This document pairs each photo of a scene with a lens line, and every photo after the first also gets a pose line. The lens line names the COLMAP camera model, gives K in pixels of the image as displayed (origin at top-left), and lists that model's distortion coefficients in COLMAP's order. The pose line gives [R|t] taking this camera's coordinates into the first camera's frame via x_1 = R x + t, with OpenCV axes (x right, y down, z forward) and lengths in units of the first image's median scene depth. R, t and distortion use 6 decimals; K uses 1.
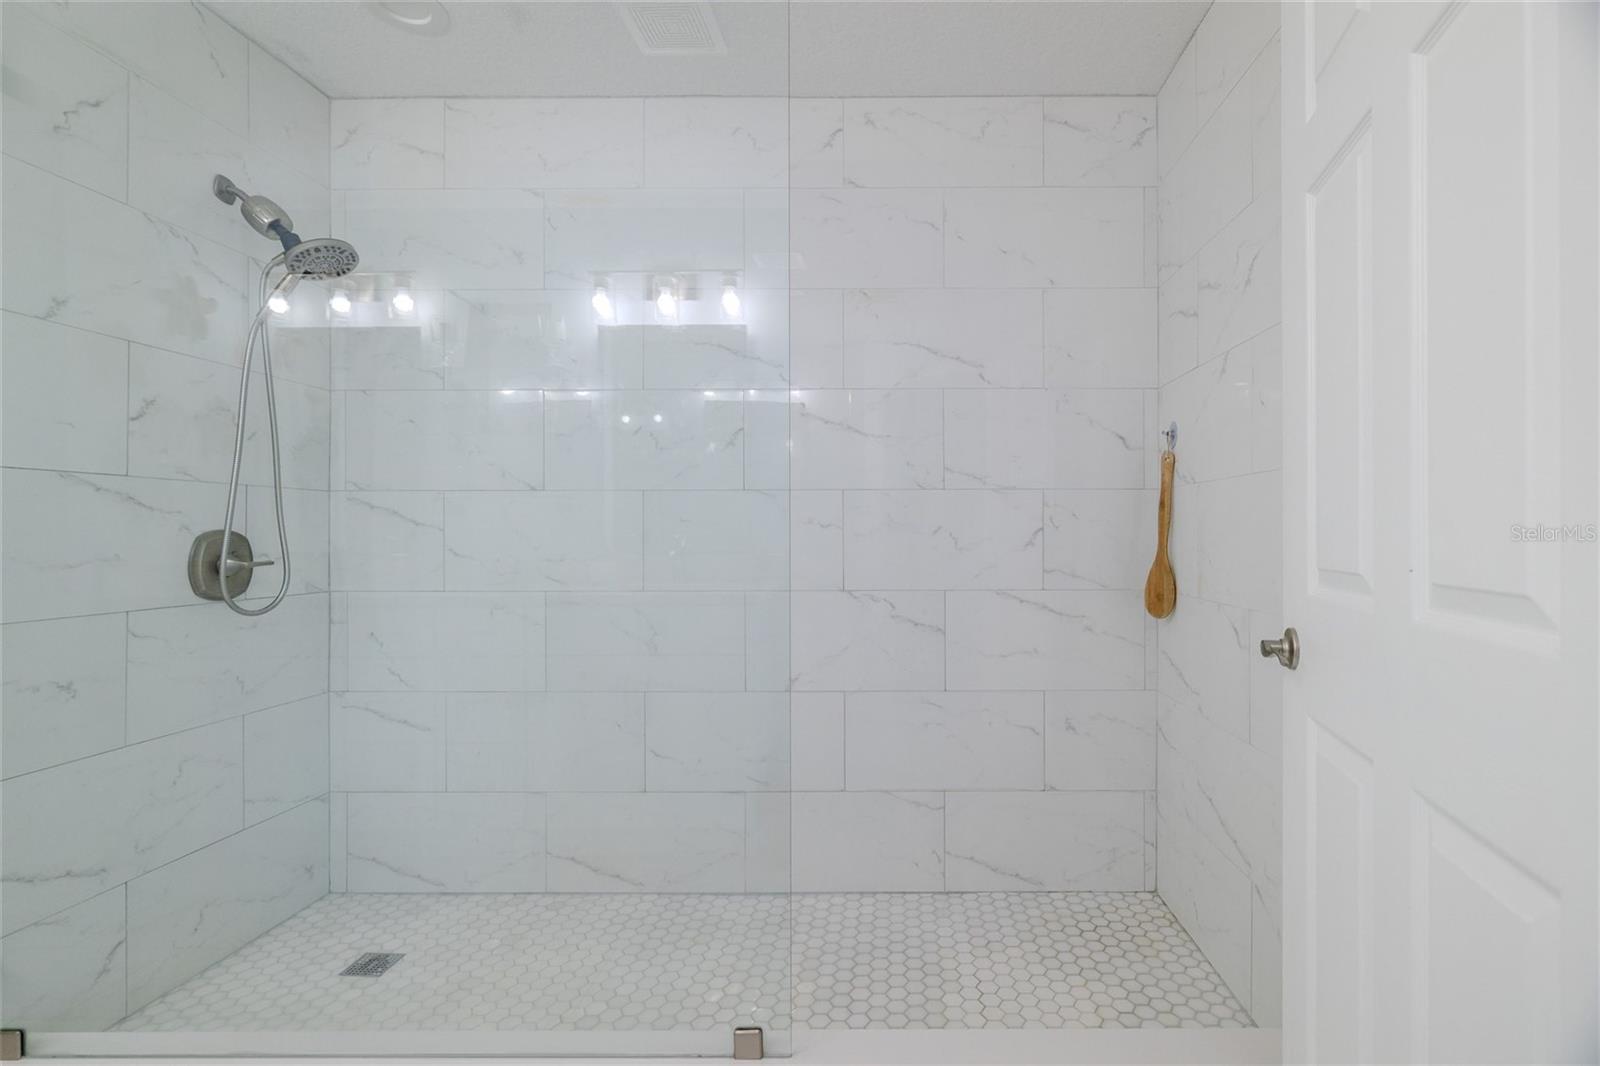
lens RADIAL K [[828.6, 0, 800.7], [0, 828.6, 527.8], [0, 0, 1]] dist [0.002680, 0.002326]
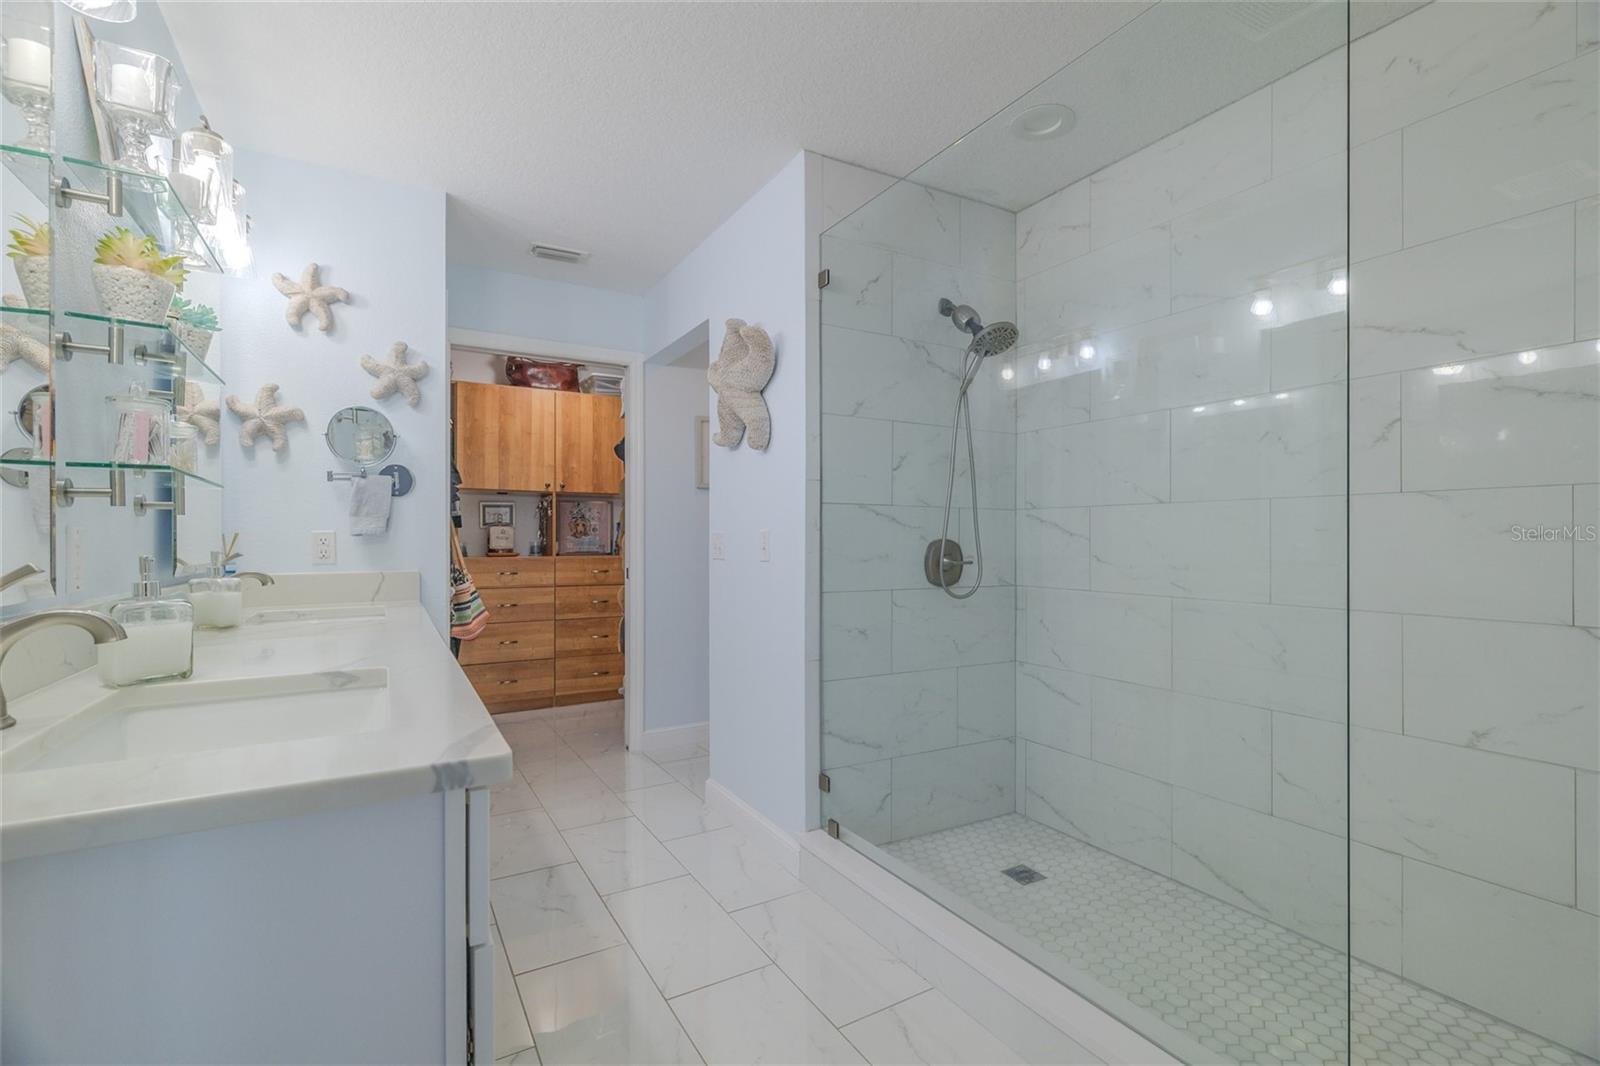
lens RADIAL K [[714.4, 0, 800.3], [0, 714.4, 537.7], [0, 0, 1]] dist [-0.003936, 0.002097]
pose [[0.516212, 0.000544, -0.856460, 0.247892], [0.001990, 0.999996, 0.001835, -0.002411], [0.856458, -0.002651, 0.516209, 0.123948]]
